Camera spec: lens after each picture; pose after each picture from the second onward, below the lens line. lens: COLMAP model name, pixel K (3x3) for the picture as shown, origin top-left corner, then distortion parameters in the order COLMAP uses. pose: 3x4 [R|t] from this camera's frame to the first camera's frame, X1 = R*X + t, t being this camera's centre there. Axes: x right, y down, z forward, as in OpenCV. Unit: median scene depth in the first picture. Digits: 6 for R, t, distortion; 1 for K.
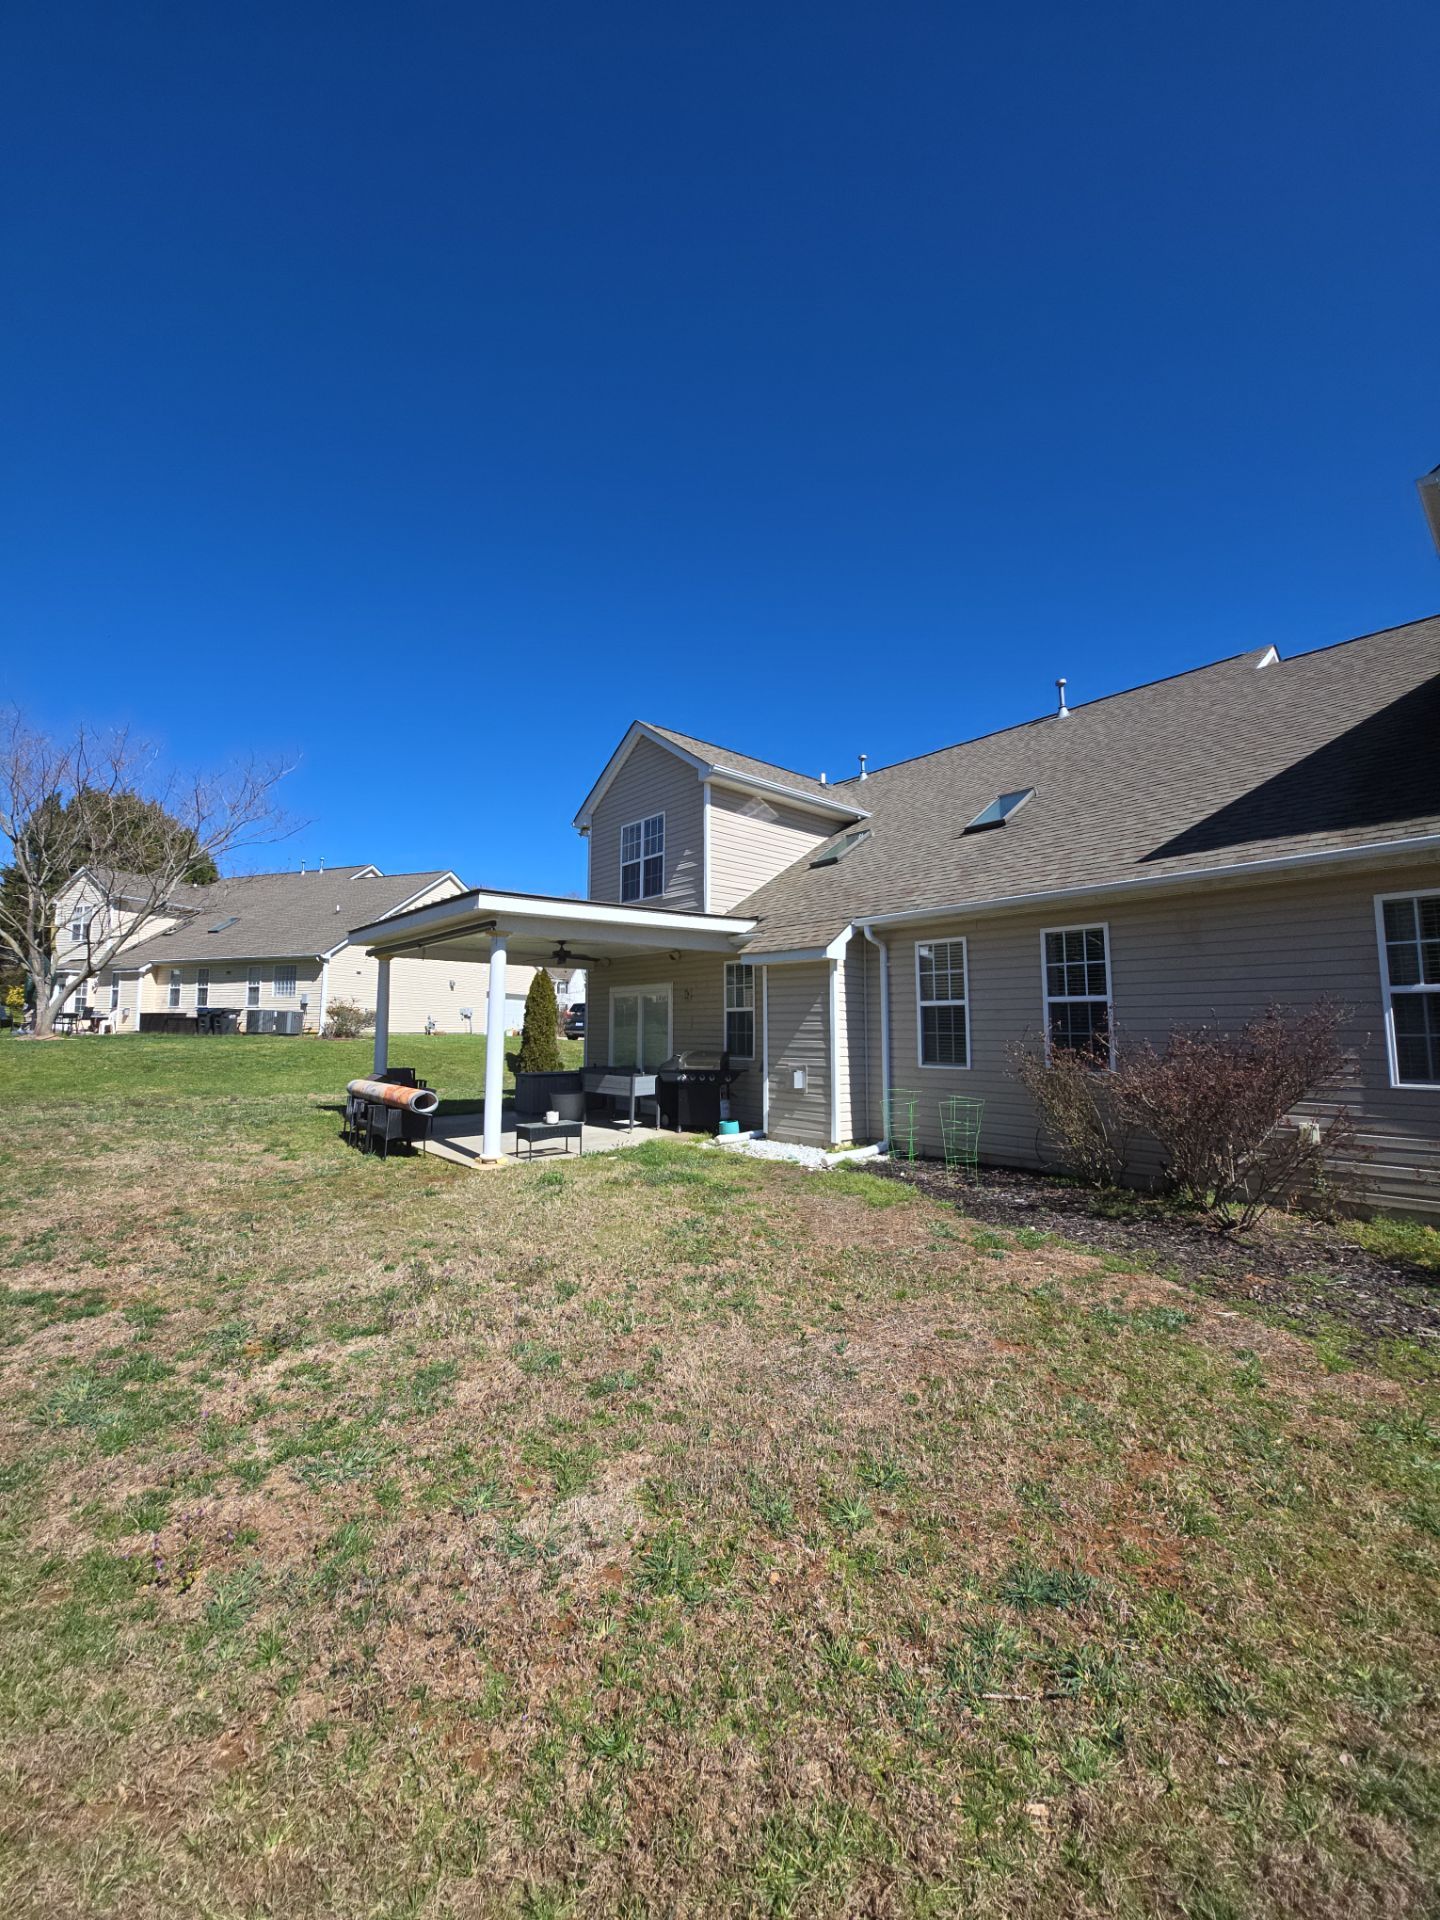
lens RADIAL K [[752.3, 0, 712.4], [0, 752.3, 958.0], [0, 0, 1]] dist [-0.018461, -0.000366]
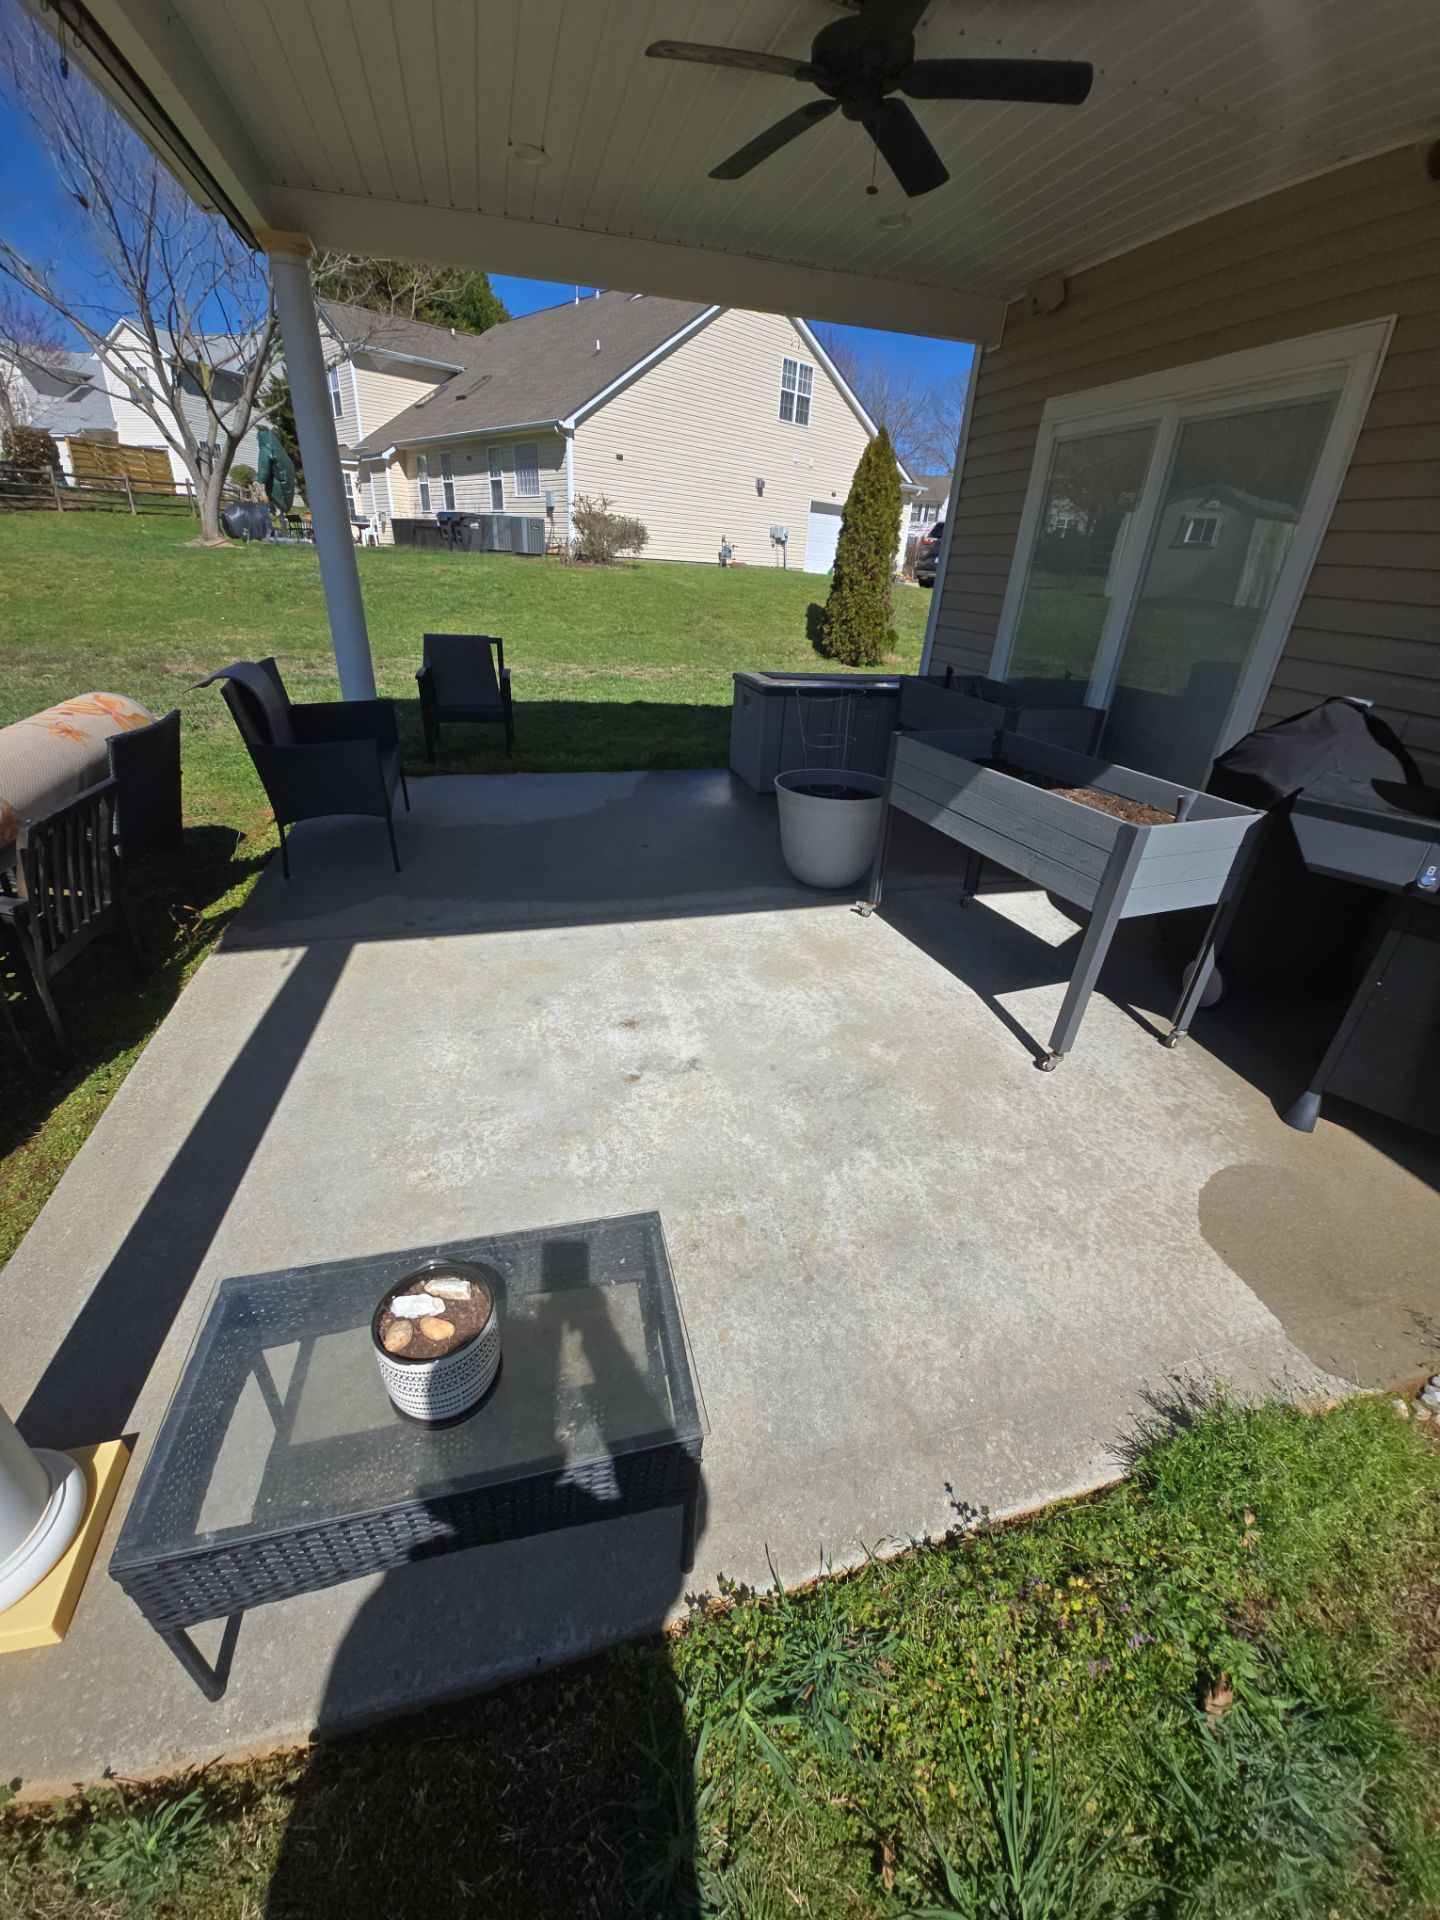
lens RADIAL K [[753.4, 0, 718.2], [0, 753.4, 958.8], [0, 0, 1]] dist [0.000486, -0.010485]
pose [[0.904421, 0.237628, -0.354339, -0.048295], [-0.009620, 0.841677, 0.539895, 0.033600], [0.426534, -0.484883, 0.763516, 0.307837]]
